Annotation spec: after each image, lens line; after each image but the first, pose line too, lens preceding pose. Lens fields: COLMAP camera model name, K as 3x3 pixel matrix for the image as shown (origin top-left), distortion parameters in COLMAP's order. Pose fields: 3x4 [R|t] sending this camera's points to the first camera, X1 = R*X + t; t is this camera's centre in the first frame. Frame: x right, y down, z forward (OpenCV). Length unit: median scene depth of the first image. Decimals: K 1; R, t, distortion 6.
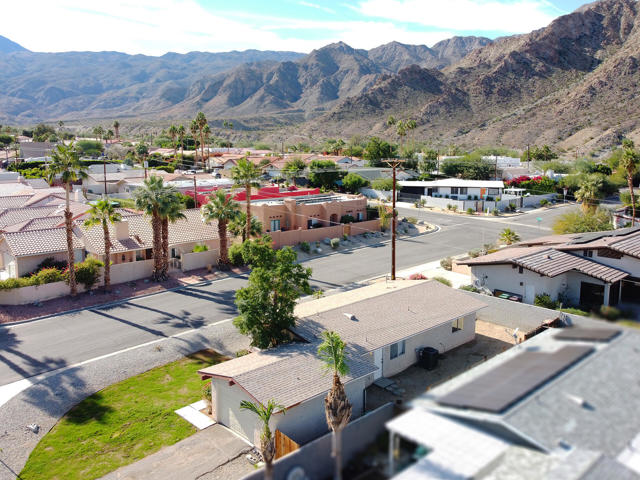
lens RADIAL K [[557.4, 0, 318.5], [0, 557.4, 208.9], [0, 0, 1]] dist [0.009417, 0.006511]
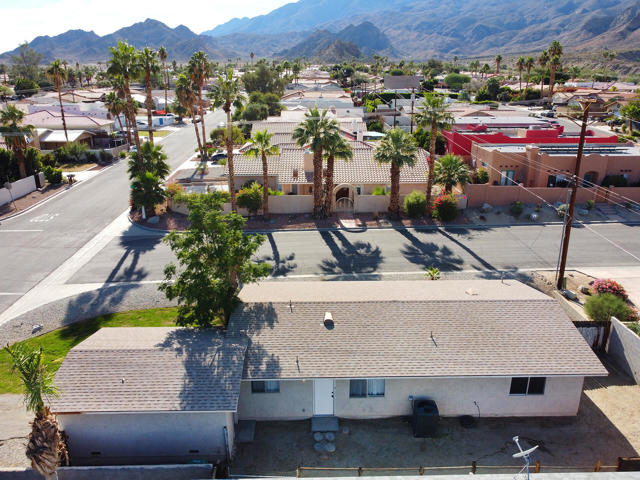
lens RADIAL K [[495.7, 0, 320.0], [0, 495.7, 240.0], [0, 0, 1]] dist [-0.001276, 0.000862]
pose [[0.741119, 0.210600, -0.637488, 0.257444], [-0.080381, 0.970531, 0.227176, -0.030207], [0.666545, -0.117123, 0.736207, 0.316760]]
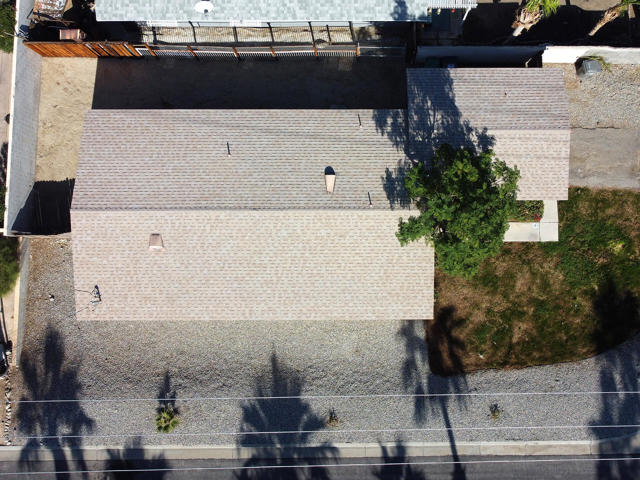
lens RADIAL K [[557.4, 0, 318.5], [0, 557.4, 208.9], [0, 0, 1]] dist [0.009417, 0.006511]
pose [[-0.725382, -0.686595, 0.049072, 0.004580], [0.065233, 0.002401, 0.997867, -0.294992], [-0.685248, 0.727036, 0.043047, 0.596548]]
